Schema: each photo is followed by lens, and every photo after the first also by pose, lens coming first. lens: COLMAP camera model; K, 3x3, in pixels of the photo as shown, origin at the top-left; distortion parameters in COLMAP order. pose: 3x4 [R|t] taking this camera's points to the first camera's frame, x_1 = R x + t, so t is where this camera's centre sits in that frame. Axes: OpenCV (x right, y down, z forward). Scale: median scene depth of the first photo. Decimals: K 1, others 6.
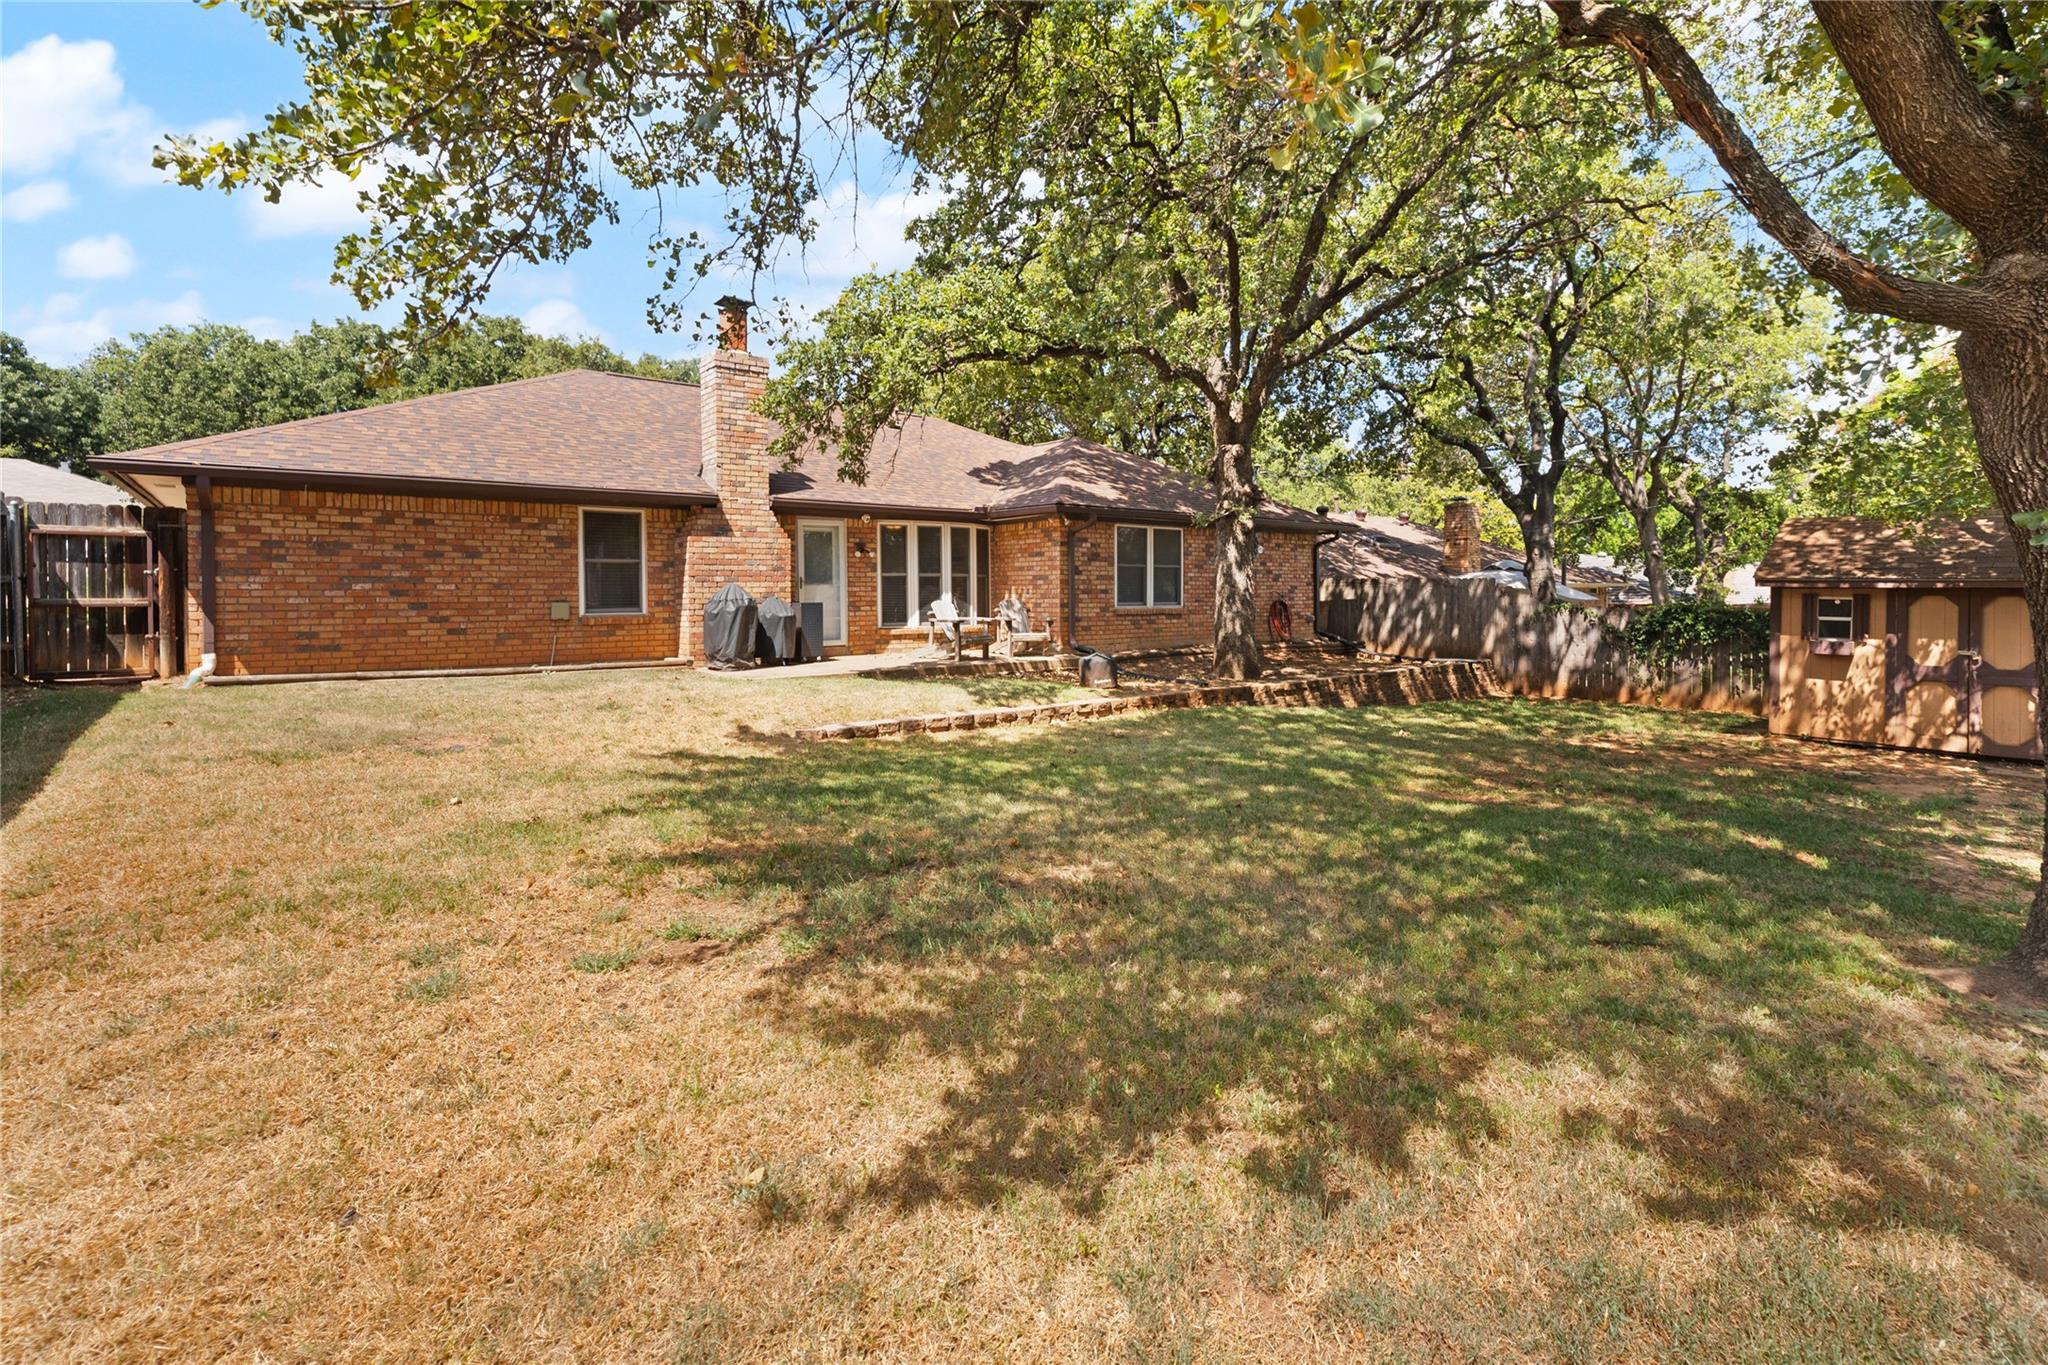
lens RADIAL K [[927.2, 0, 1022.6], [0, 927.2, 622.7], [0, 0, 1]] dist [0.001942, 0.000749]
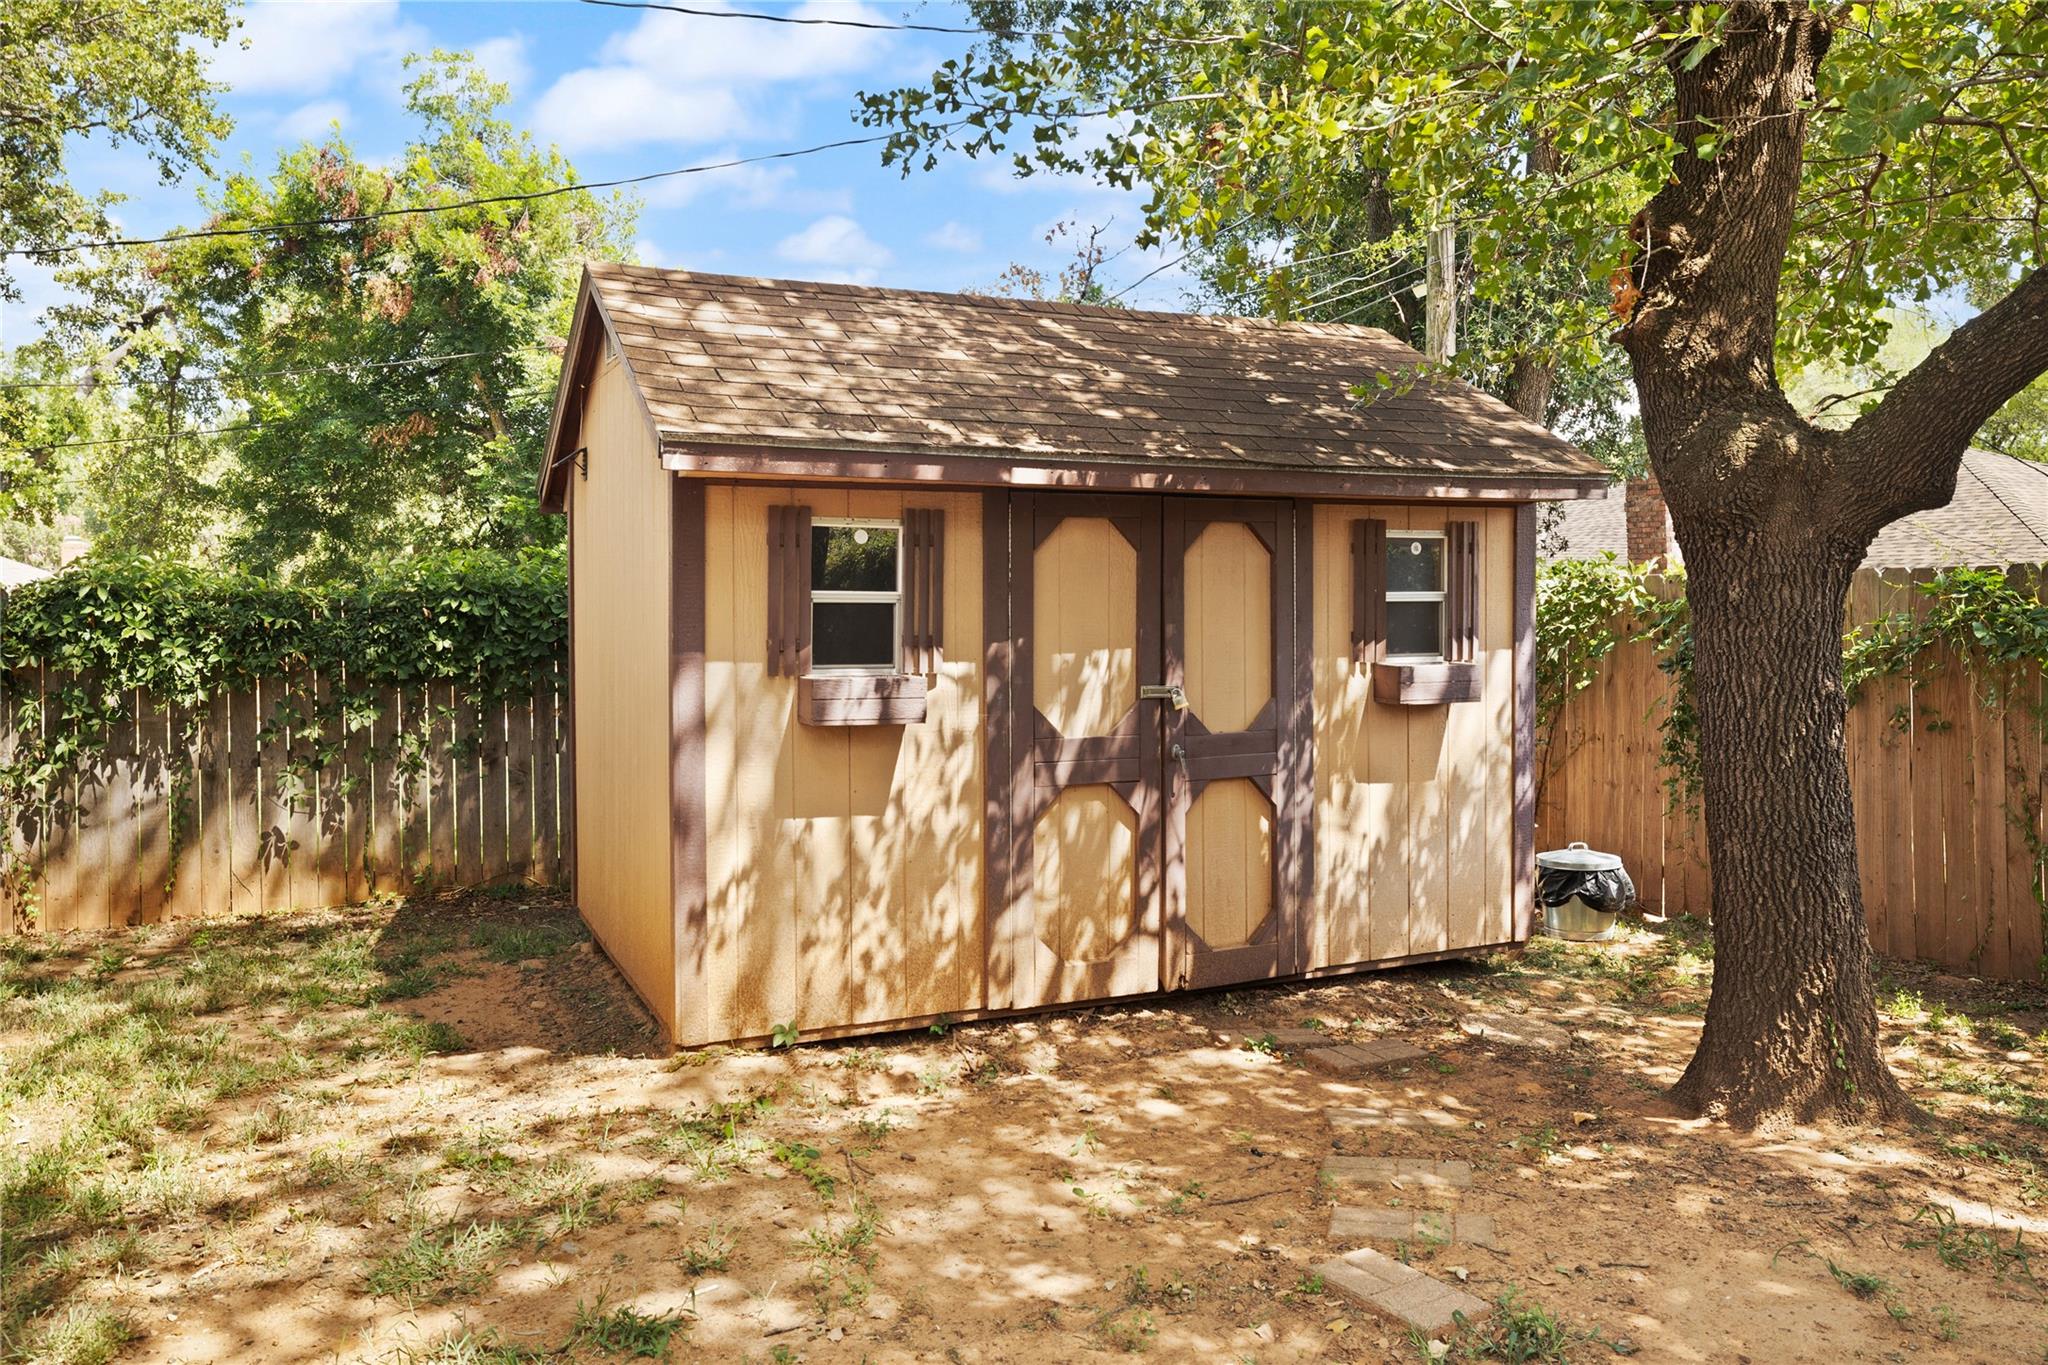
lens RADIAL K [[1501.3, 0, 1024.0], [0, 1501.3, 571.0], [0, 0, 1]] dist [0.081249, -0.098038]
pose [[0.250516, 0.013046, 0.968025, 0.340107], [0.036272, 0.999081, -0.022852, 0.001265], [-0.967433, 0.040837, 0.249812, 0.650007]]
